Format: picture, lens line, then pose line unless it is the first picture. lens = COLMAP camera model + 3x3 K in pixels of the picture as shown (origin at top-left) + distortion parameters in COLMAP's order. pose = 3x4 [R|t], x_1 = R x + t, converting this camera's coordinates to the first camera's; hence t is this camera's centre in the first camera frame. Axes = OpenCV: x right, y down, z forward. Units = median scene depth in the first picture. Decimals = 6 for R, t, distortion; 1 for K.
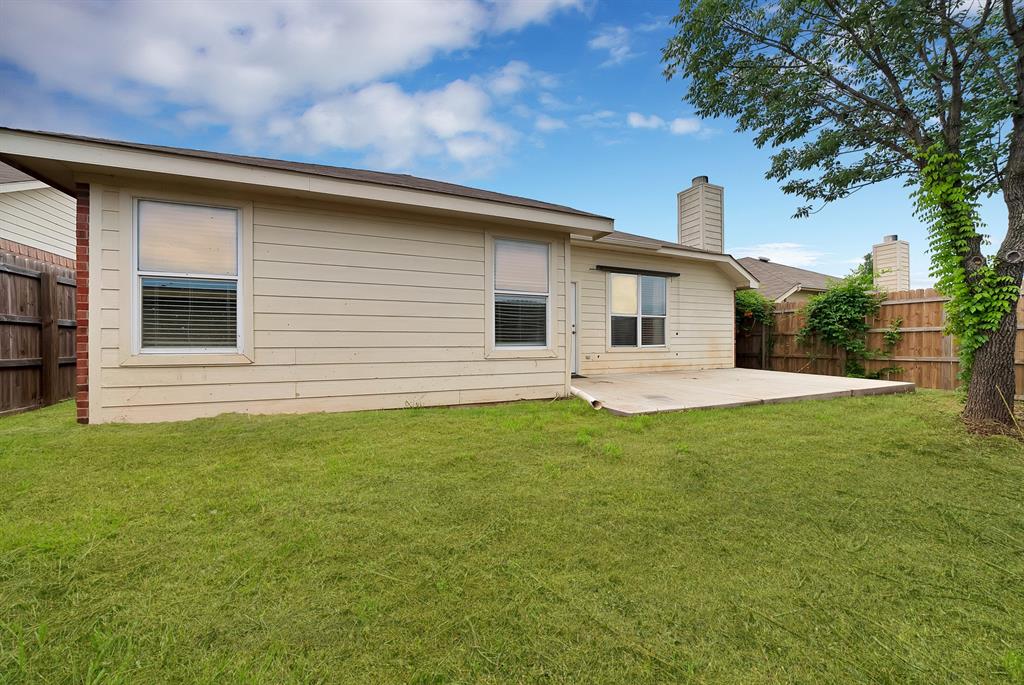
lens RADIAL K [[366.8, 0, 511.7], [0, 366.8, 343.5], [0, 0, 1]] dist [-0.022790, 0.002387]
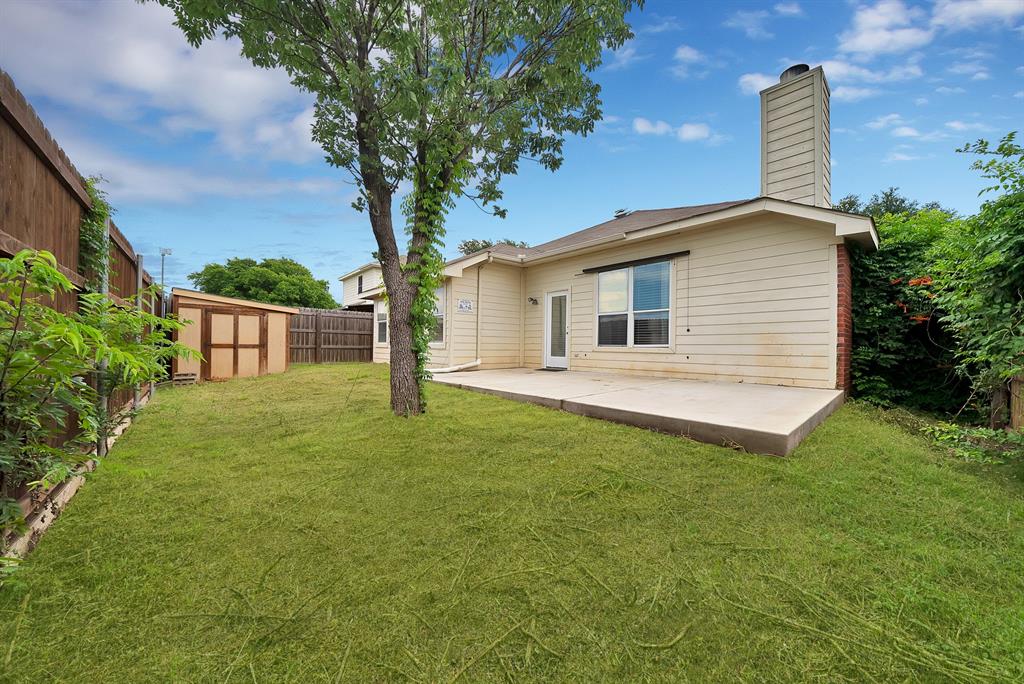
lens RADIAL K [[366.8, 0, 512.4], [0, 366.8, 343.5], [0, 0, 1]] dist [-0.022790, 0.002387]
pose [[0.322653, 0.001439, -0.946516, 1.106454], [-0.013586, 0.999903, -0.003111, 0.008491], [0.946420, 0.013863, 0.322641, 0.430065]]
